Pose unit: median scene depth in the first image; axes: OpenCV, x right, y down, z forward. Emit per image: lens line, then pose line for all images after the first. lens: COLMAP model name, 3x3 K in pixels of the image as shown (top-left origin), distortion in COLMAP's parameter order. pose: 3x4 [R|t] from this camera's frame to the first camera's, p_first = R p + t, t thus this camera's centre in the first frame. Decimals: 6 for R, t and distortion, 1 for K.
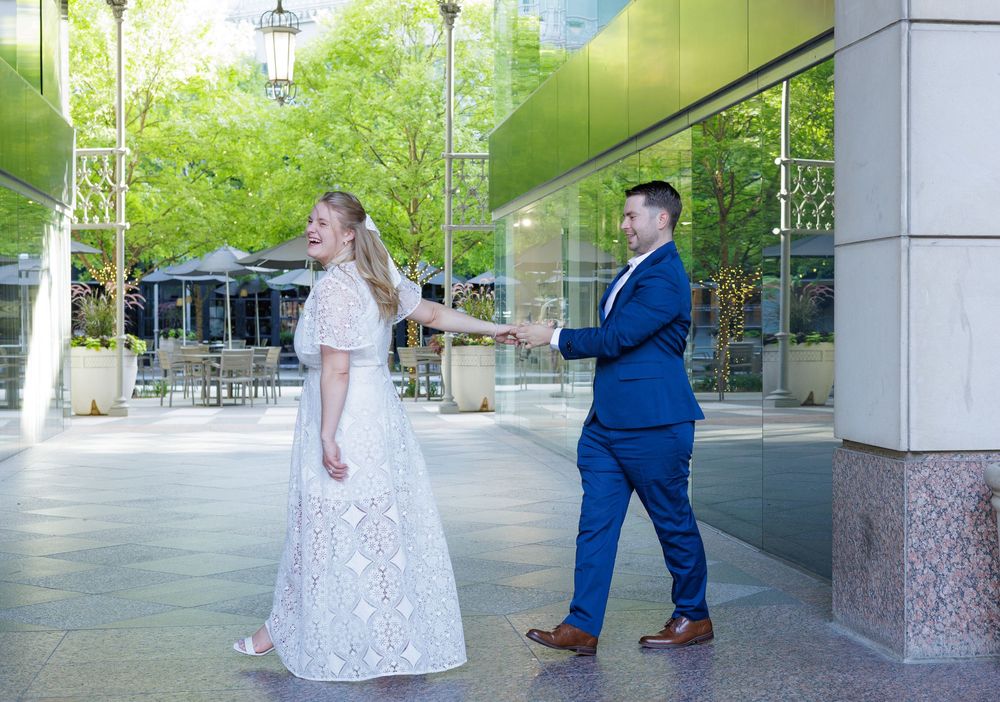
lens RADIAL K [[1389.7, 0, 502.6], [0, 1389.7, 361.9], [0, 0, 1]] dist [-0.012263, 0.000000]
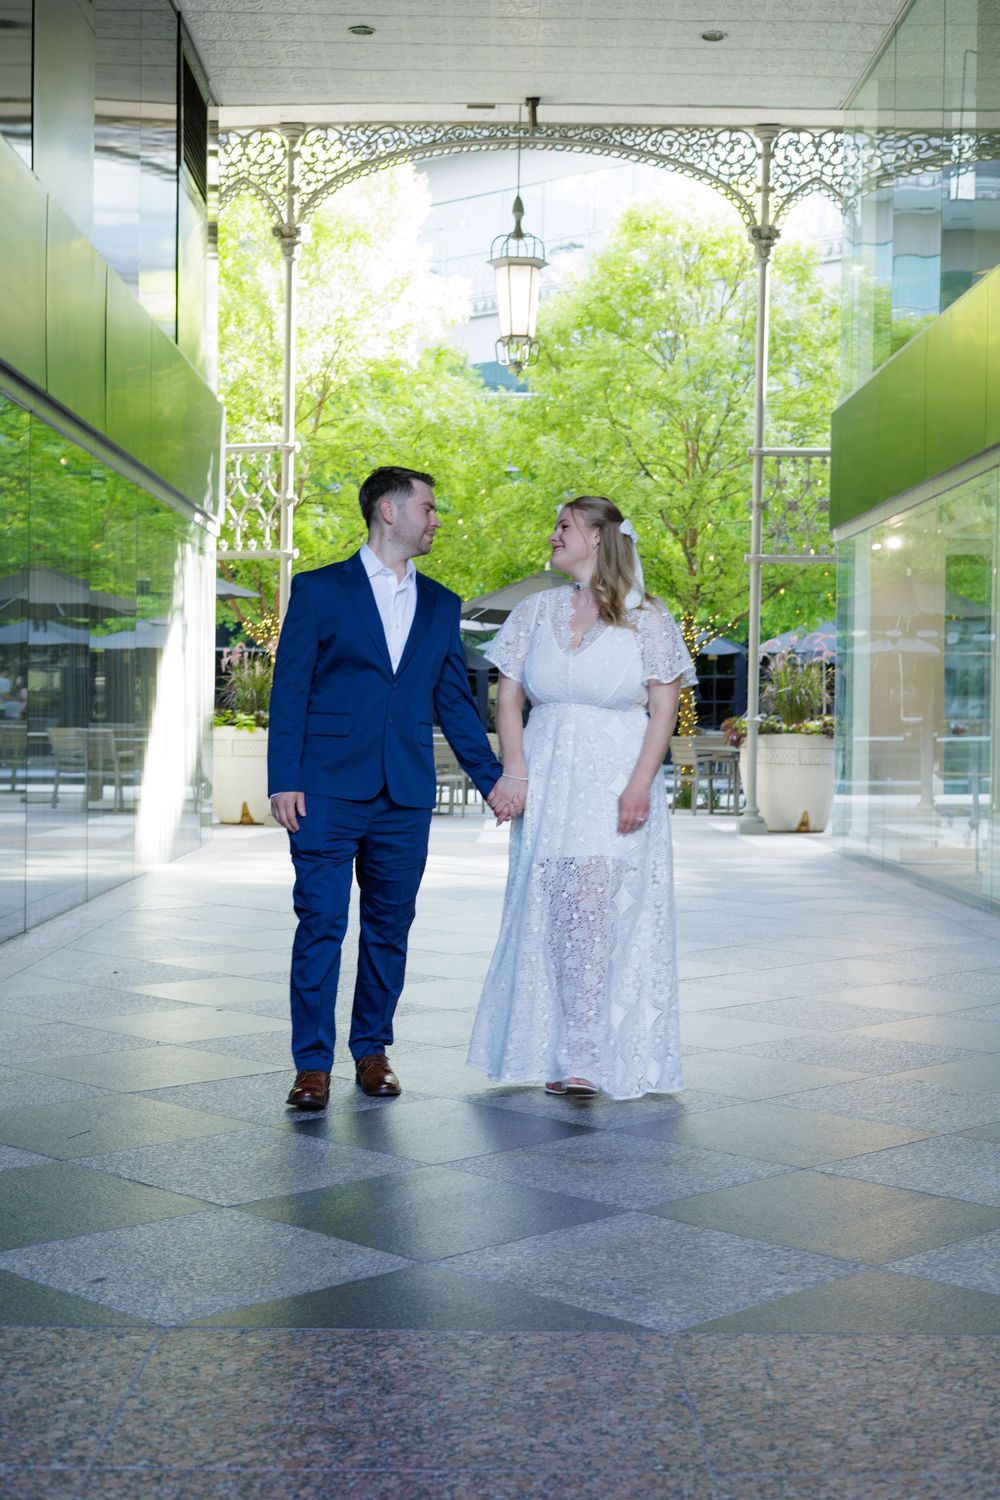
lens RADIAL K [[2477.7, 0, 500.1], [0, 2477.7, 743.7], [0, 0, 1]] dist [0.062168, 0.000000]
pose [[0.983258, 0.017523, -0.181377, 0.063216], [-0.017419, 0.999846, 0.002166, -0.007793], [0.181387, 0.001030, 0.983411, -0.223159]]
